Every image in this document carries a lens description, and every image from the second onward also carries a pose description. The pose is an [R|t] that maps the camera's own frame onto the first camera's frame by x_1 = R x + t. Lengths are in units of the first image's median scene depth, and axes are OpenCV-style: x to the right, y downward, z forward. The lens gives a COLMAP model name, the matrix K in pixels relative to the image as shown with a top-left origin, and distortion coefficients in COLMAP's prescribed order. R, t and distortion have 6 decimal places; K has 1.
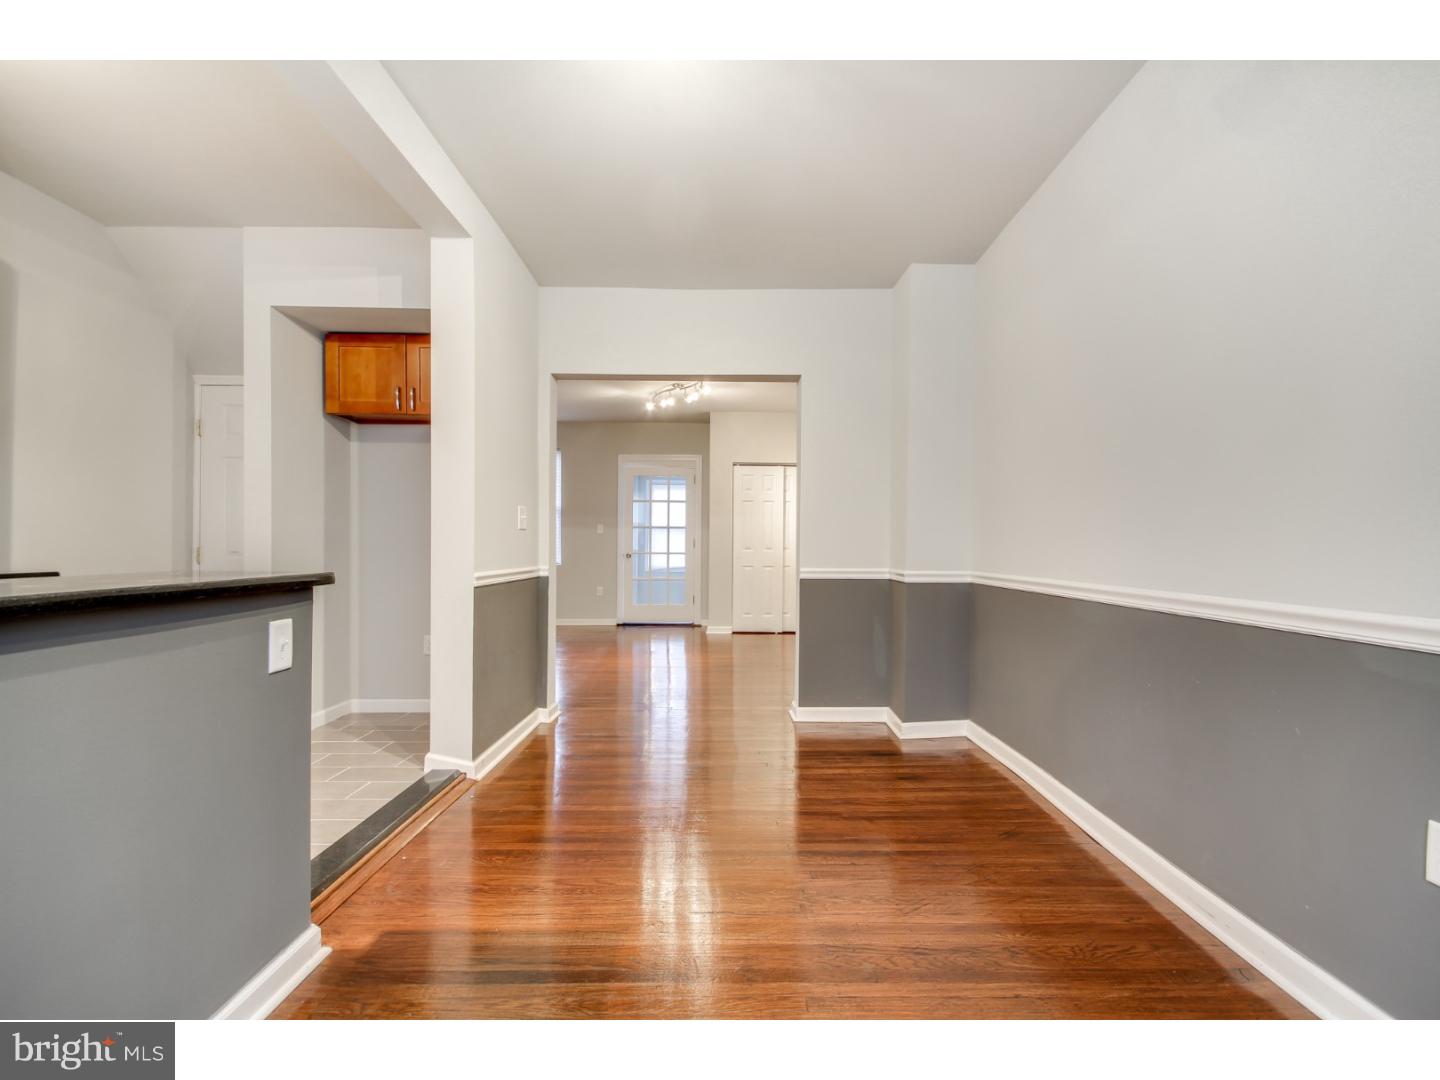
lens RADIAL K [[684.3, 0, 724.1], [0, 684.3, 544.5], [0, 0, 1]] dist [0.000642, -0.000169]
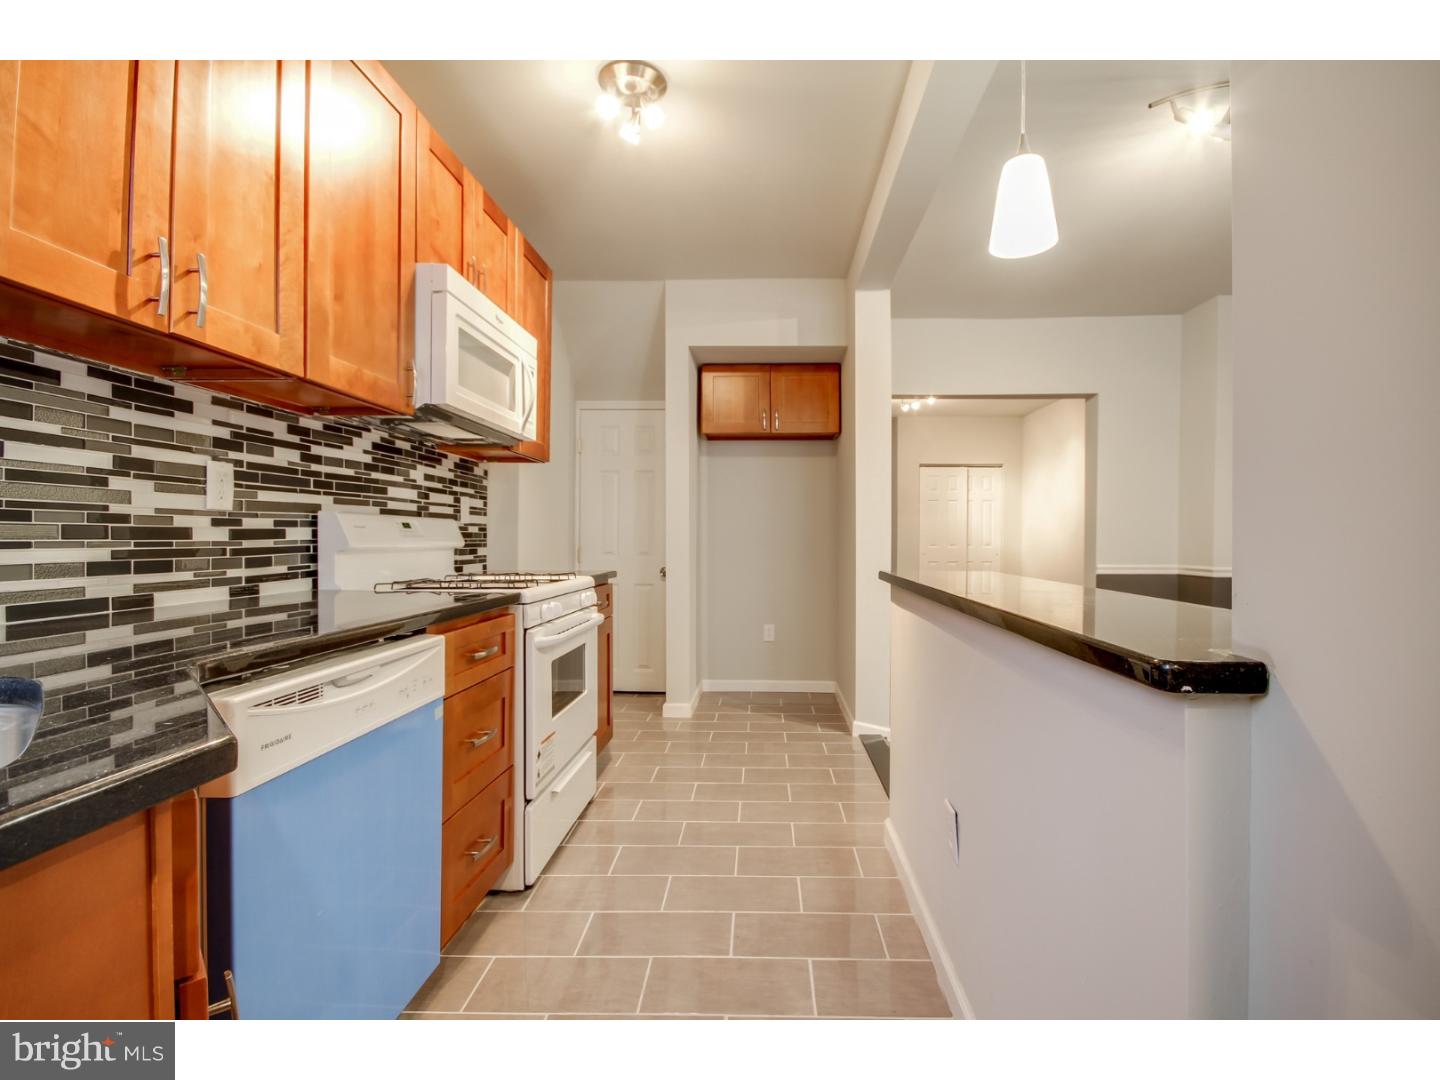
lens RADIAL K [[692.6, 0, 767.6], [0, 692.6, 544.4], [0, 0, 1]] dist [0.002397, -0.007023]
pose [[0.999711, -0.003200, -0.023816, -0.423220], [0.003401, 0.999959, 0.008387, -0.011188], [0.023789, -0.008465, 0.999681, -0.169536]]
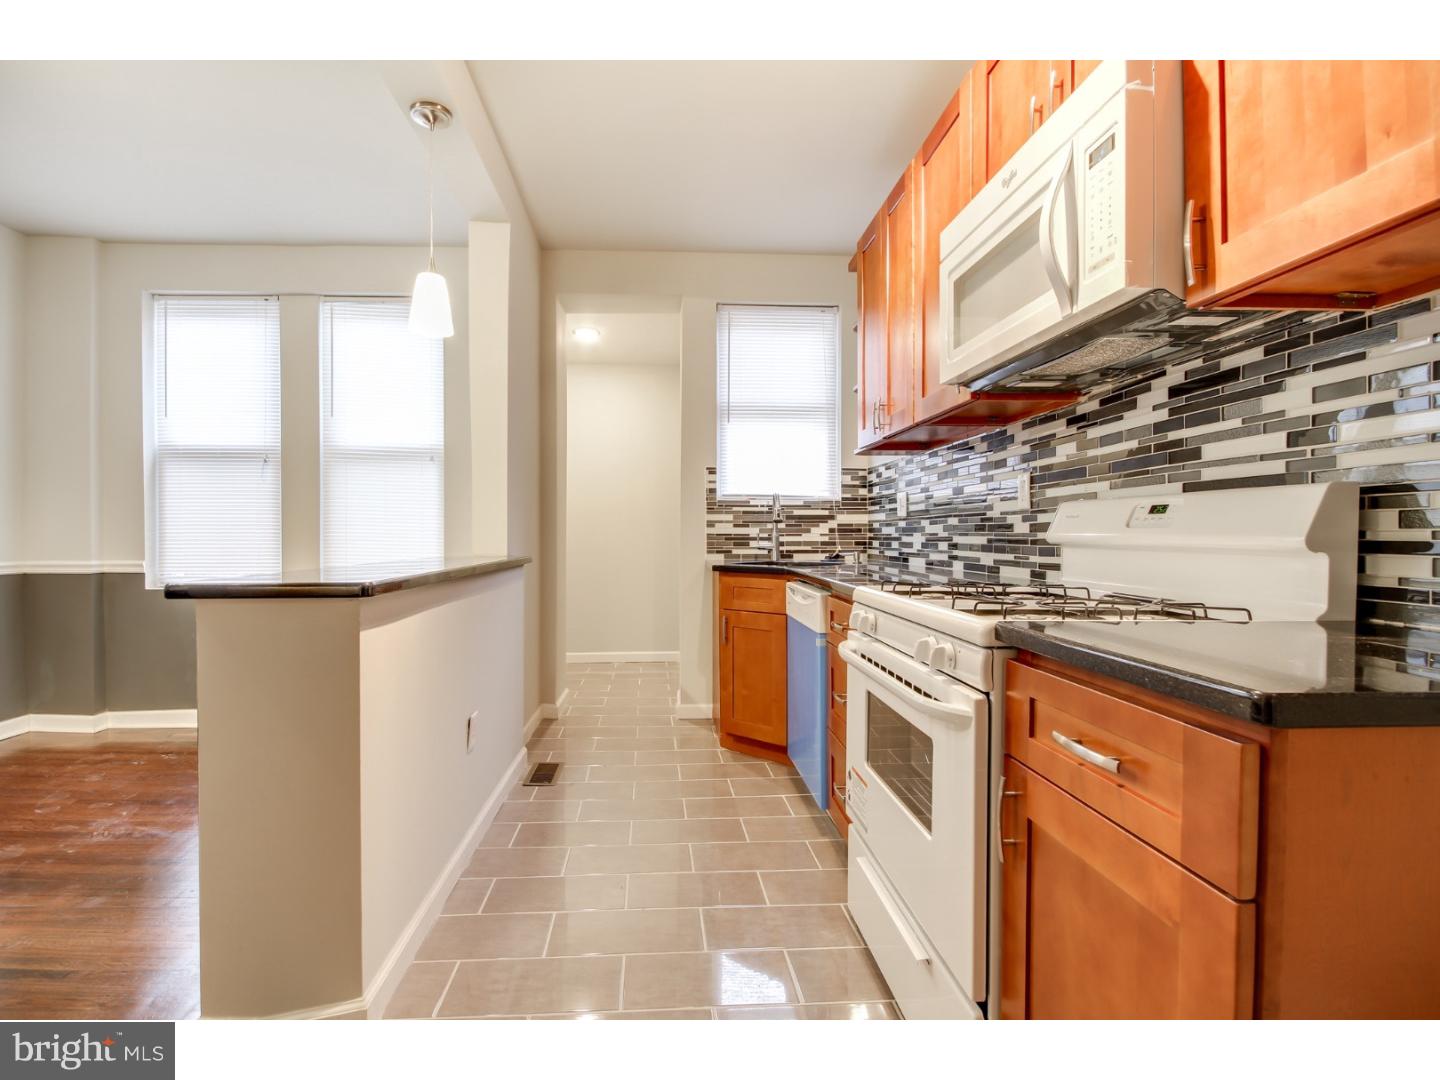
lens RADIAL K [[712.5, 0, 671.9], [0, 712.5, 541.3], [0, 0, 1]] dist [-0.000452, -0.000029]
pose [[-0.999913, -0.013111, -0.001614, -0.484991], [-0.013130, 0.999842, 0.012023, -0.007524], [0.001456, 0.012043, -0.999926, 0.779798]]
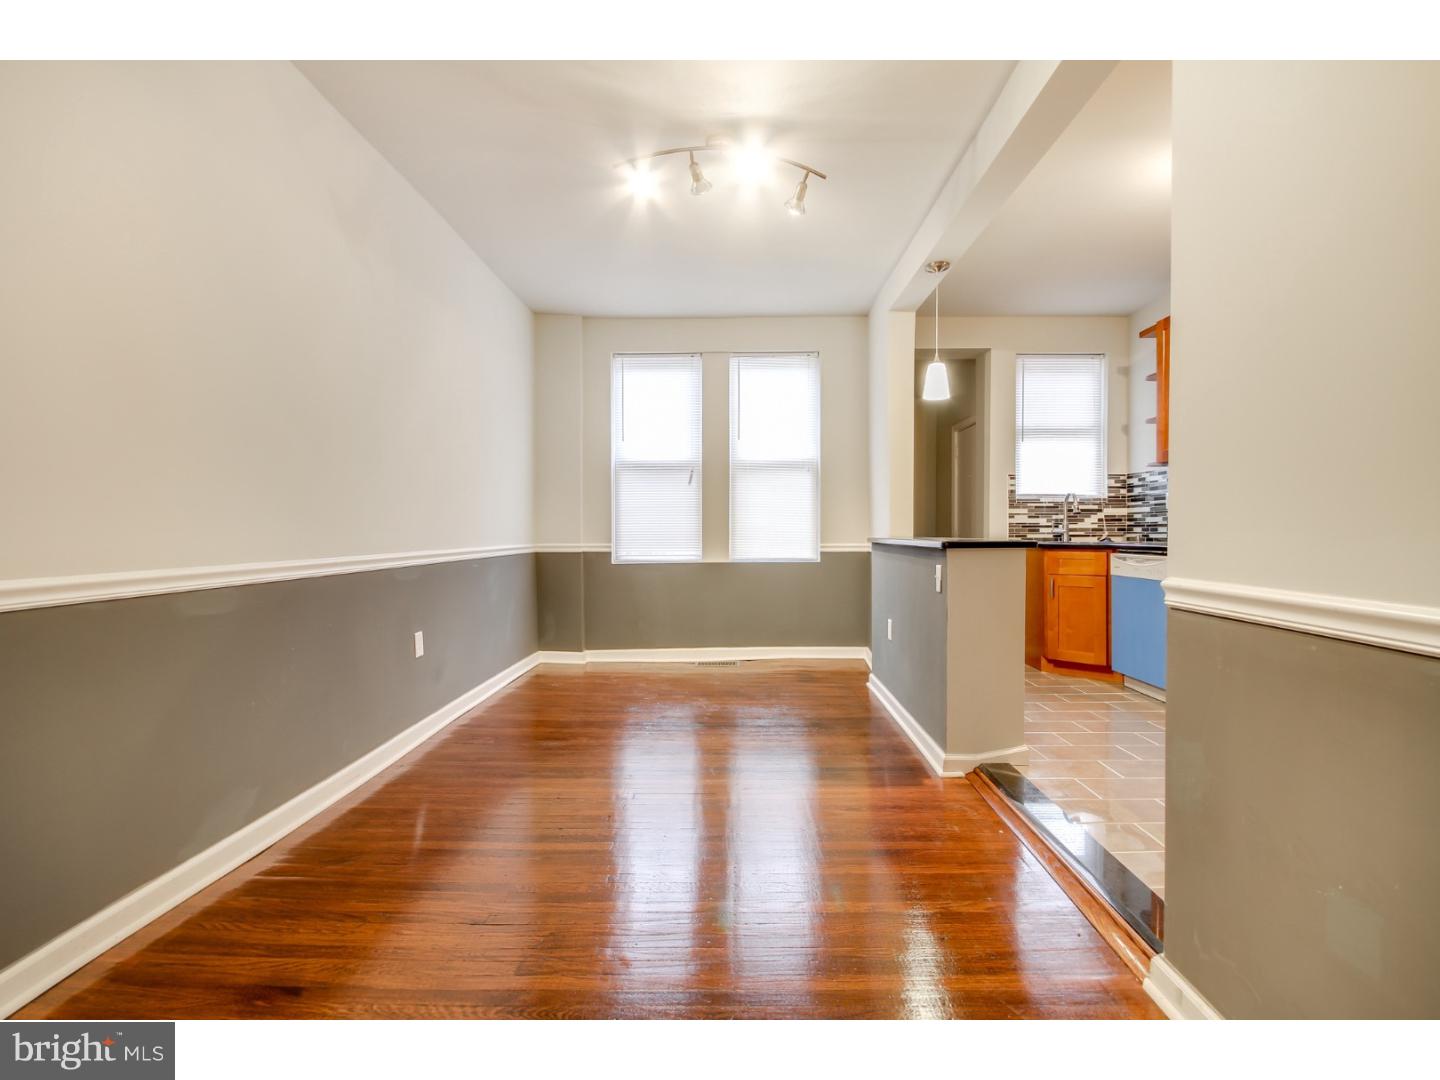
lens RADIAL K [[717.7, 0, 722.6], [0, 717.7, 549.4], [0, 0, 1]] dist [-0.000516, 0.000141]
pose [[-0.999497, -0.009764, 0.030180, -0.050345], [-0.008962, 0.999606, 0.026585, 0.011268], [-0.030428, 0.026301, -0.999191, 1.156522]]
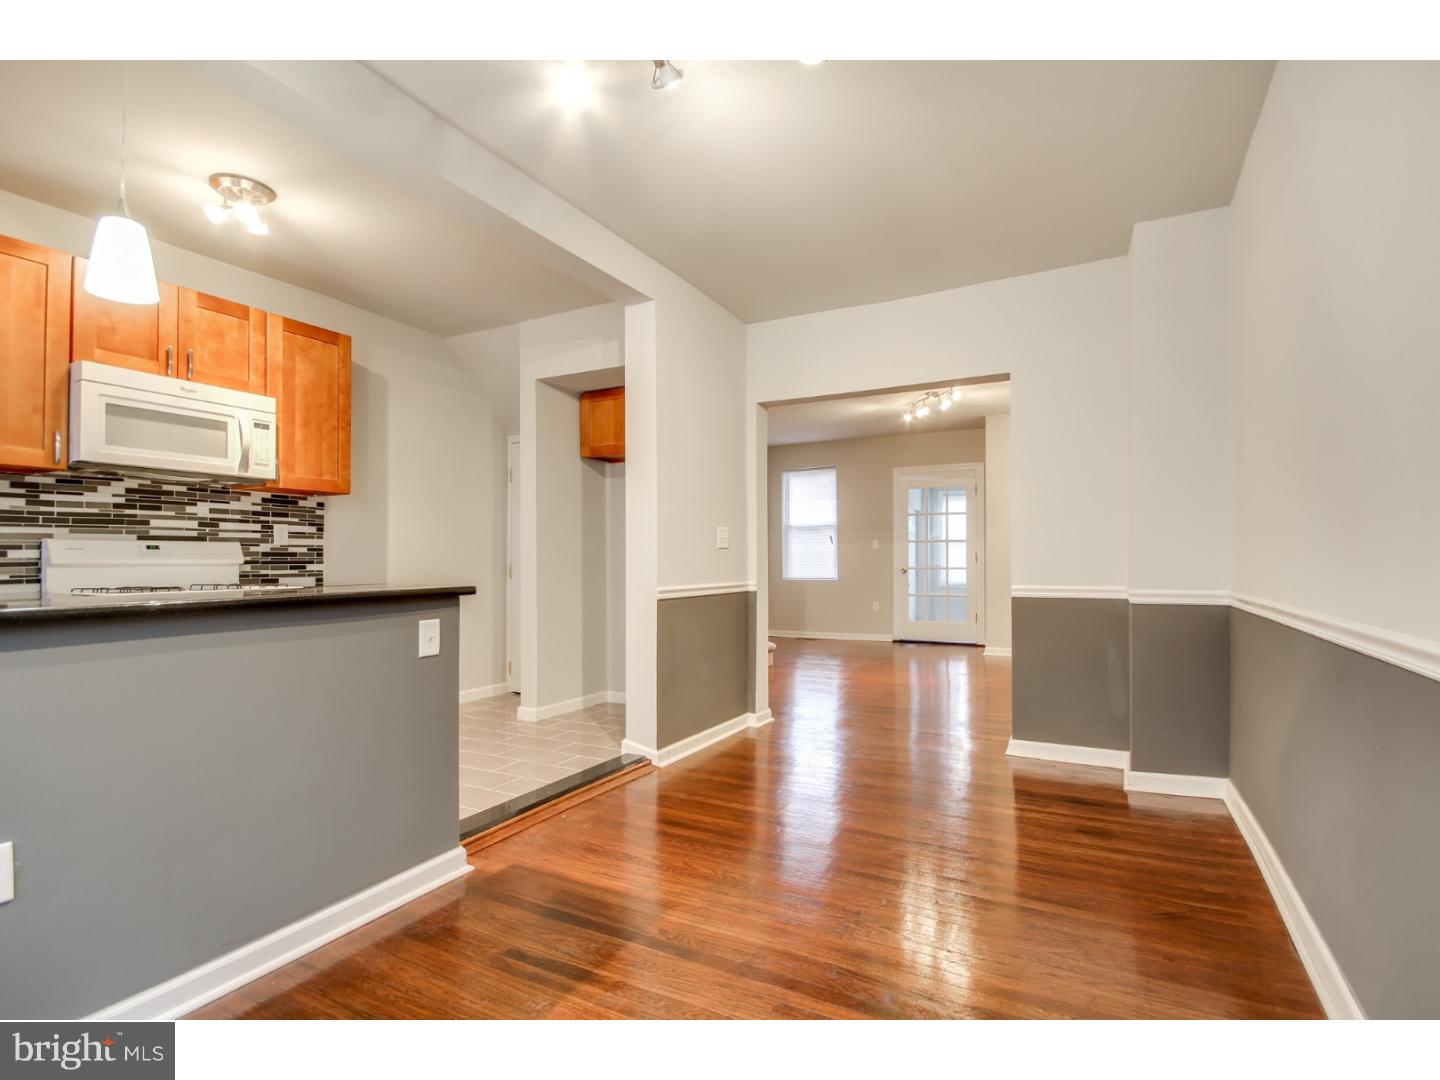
lens RADIAL K [[695.9, 0, 729.1], [0, 695.9, 549.2], [0, 0, 1]] dist [-0.002178, -0.000542]
pose [[0.881097, -0.015736, -0.472673, 0.223594], [0.009259, 0.999829, -0.016026, -0.002061], [0.472845, 0.009744, 0.881092, 0.014141]]
